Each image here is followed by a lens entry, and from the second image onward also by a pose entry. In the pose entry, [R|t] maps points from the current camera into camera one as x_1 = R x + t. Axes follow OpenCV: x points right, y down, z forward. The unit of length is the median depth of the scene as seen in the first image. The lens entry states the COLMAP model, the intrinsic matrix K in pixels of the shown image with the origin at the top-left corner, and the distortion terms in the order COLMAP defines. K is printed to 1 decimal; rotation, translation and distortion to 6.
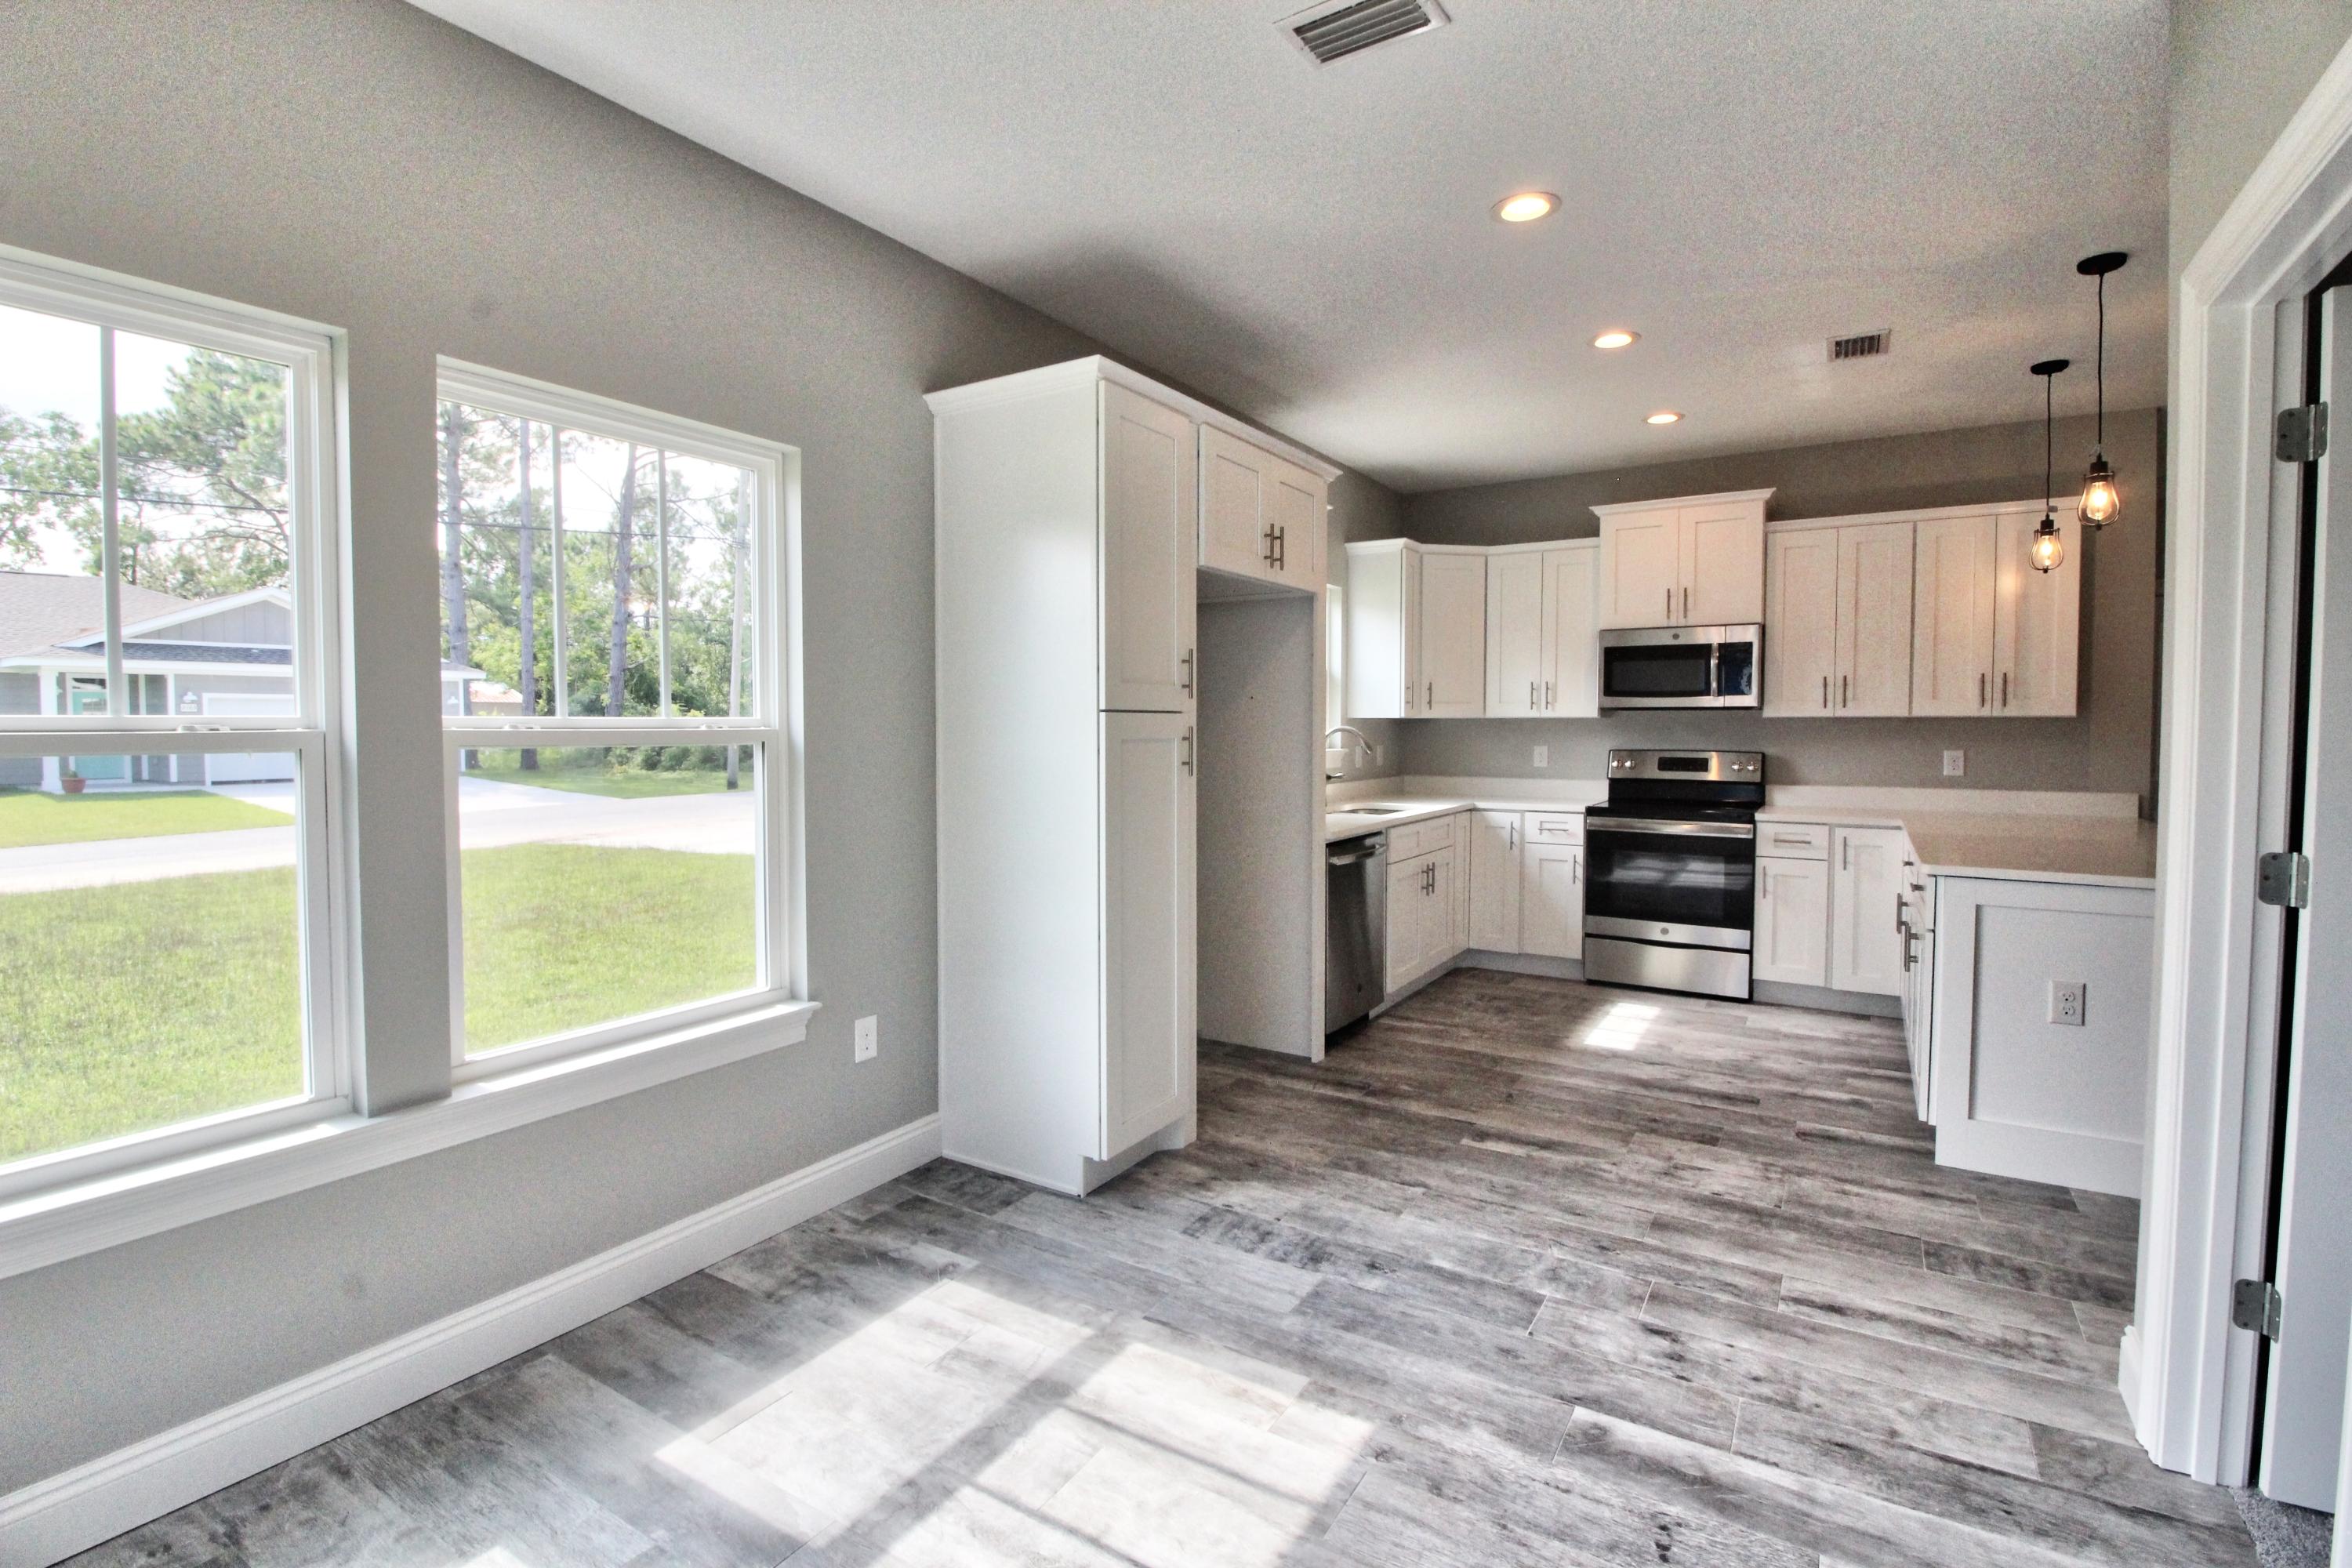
lens RADIAL K [[1085.5, 0, 1168.0], [0, 1085.5, 761.1], [0, 0, 1]] dist [0.003176, -0.014458]
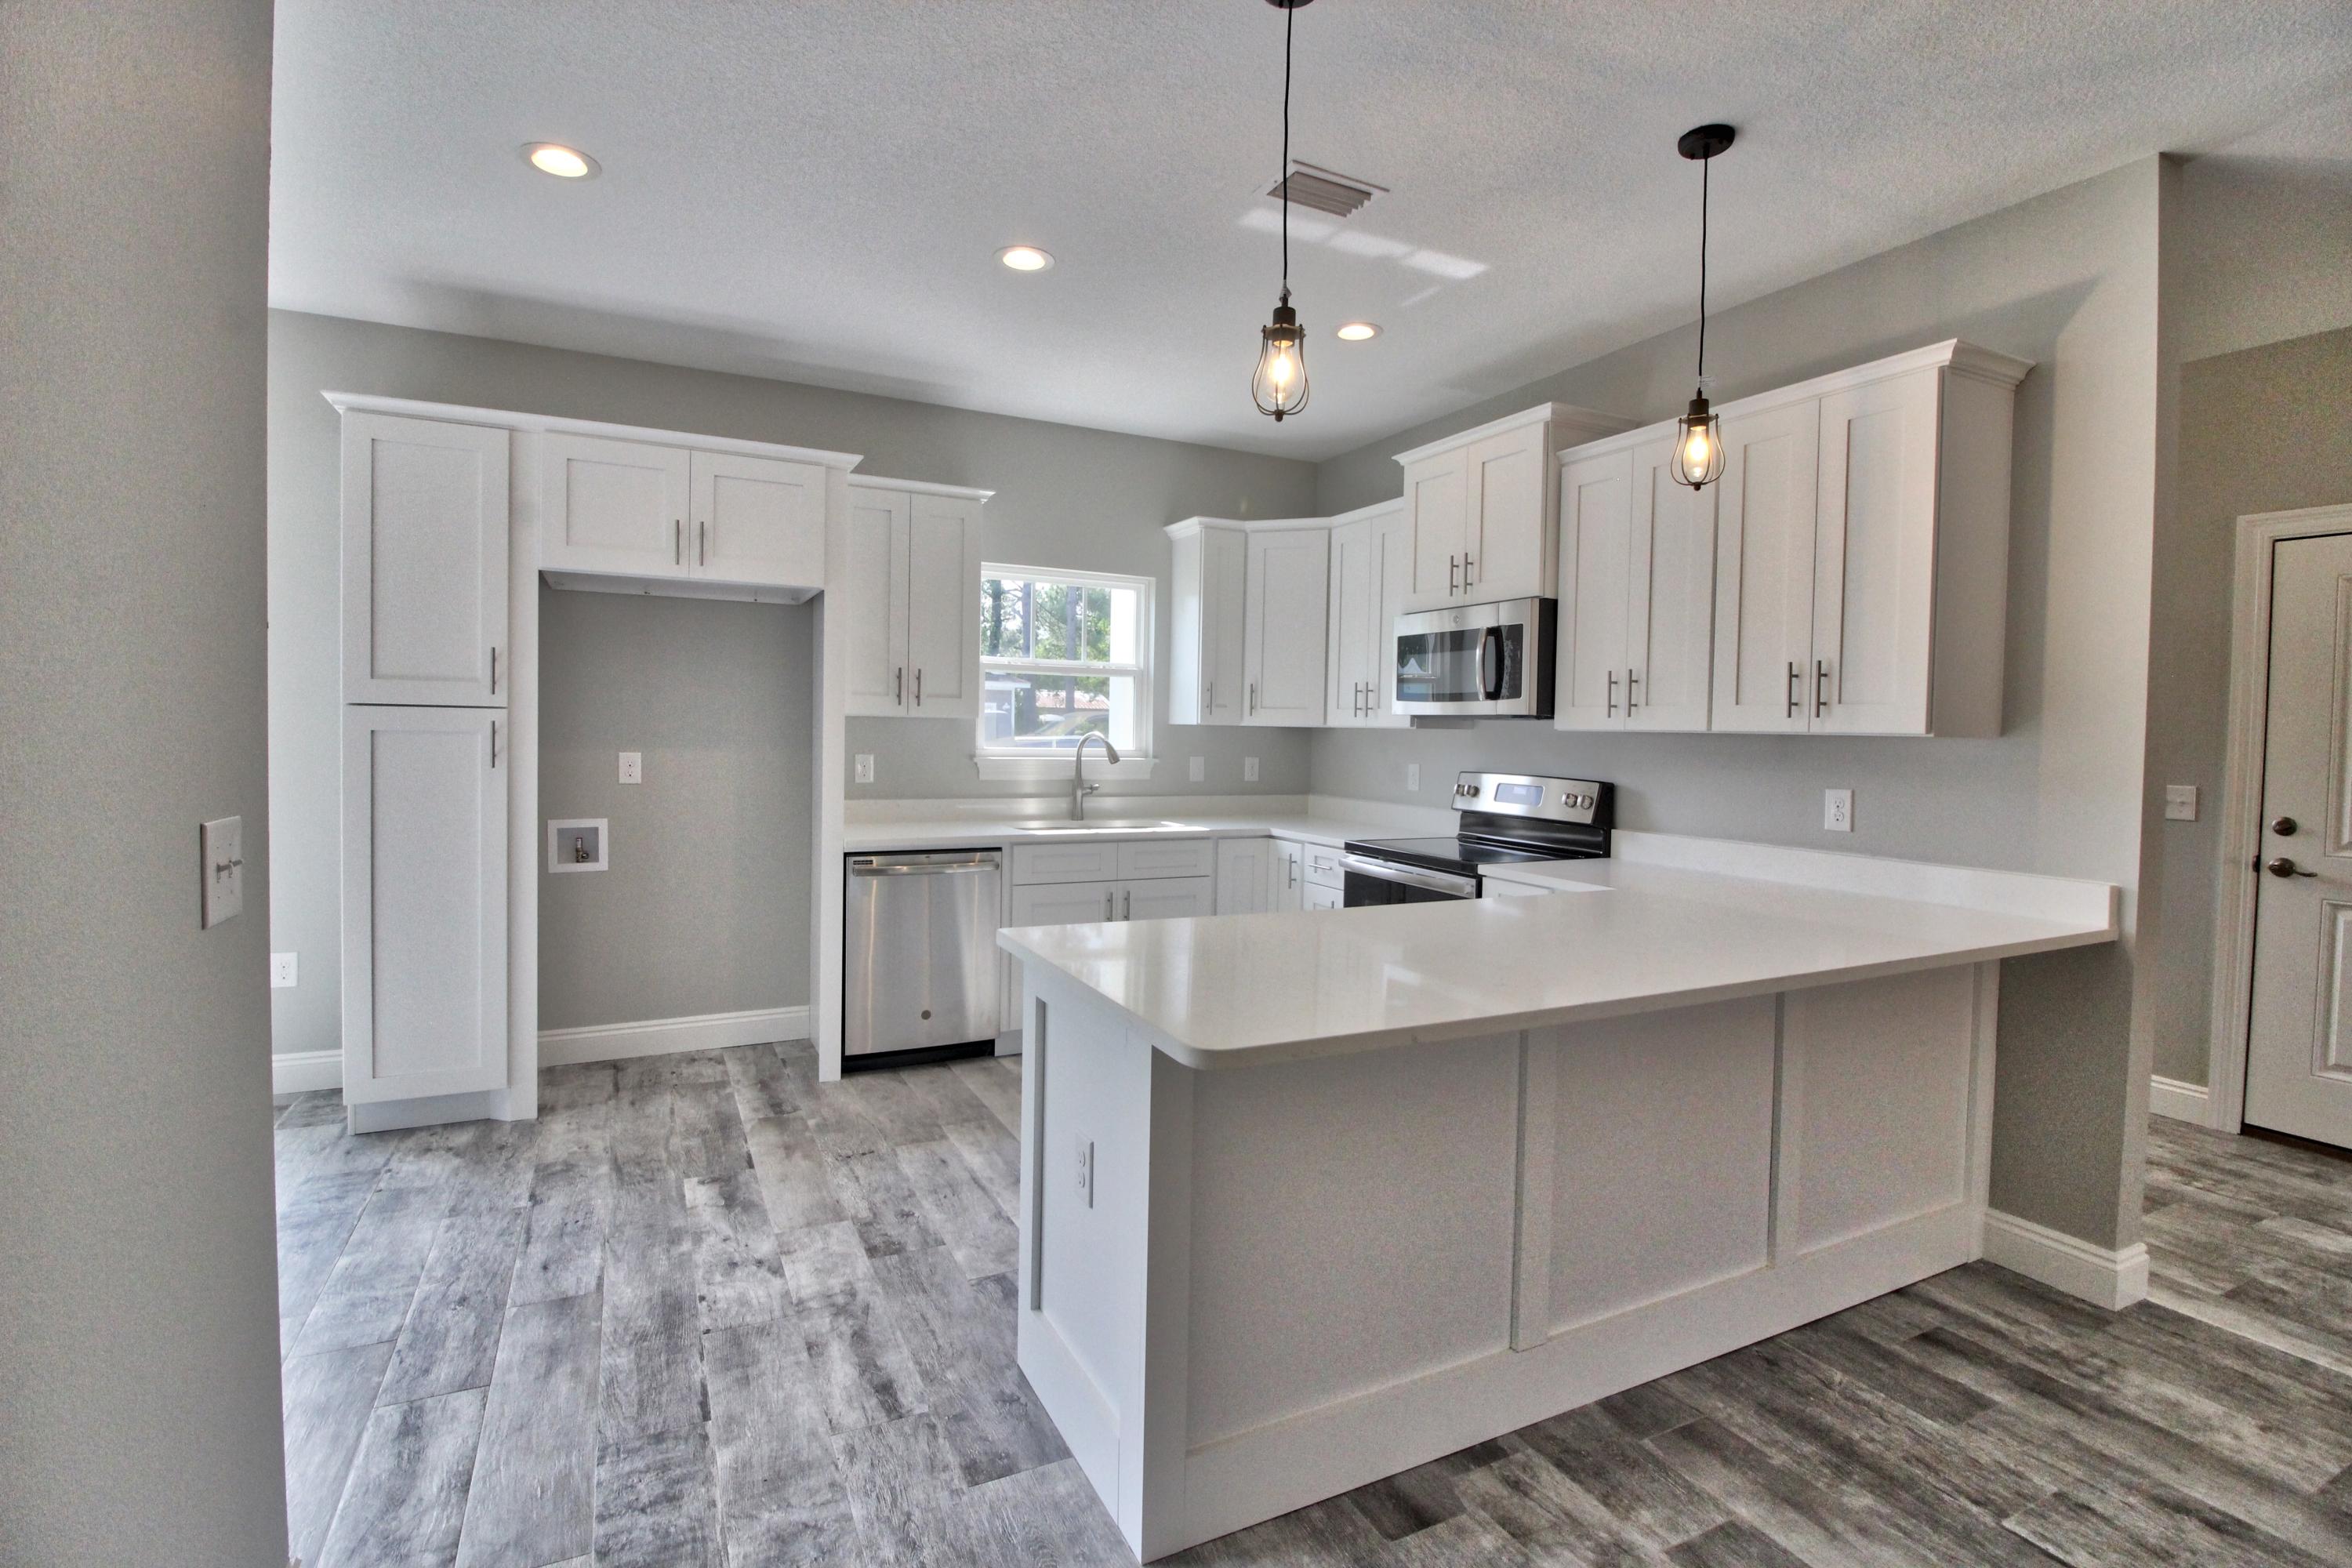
lens RADIAL K [[1085.5, 0, 1168.0], [0, 1085.5, 761.1], [0, 0, 1]] dist [0.003176, -0.014458]
pose [[0.854803, 0.032700, -0.517921, 1.151743], [-0.038357, 0.999264, -0.000215, -0.018006], [0.517533, 0.020050, 0.855429, 0.448165]]
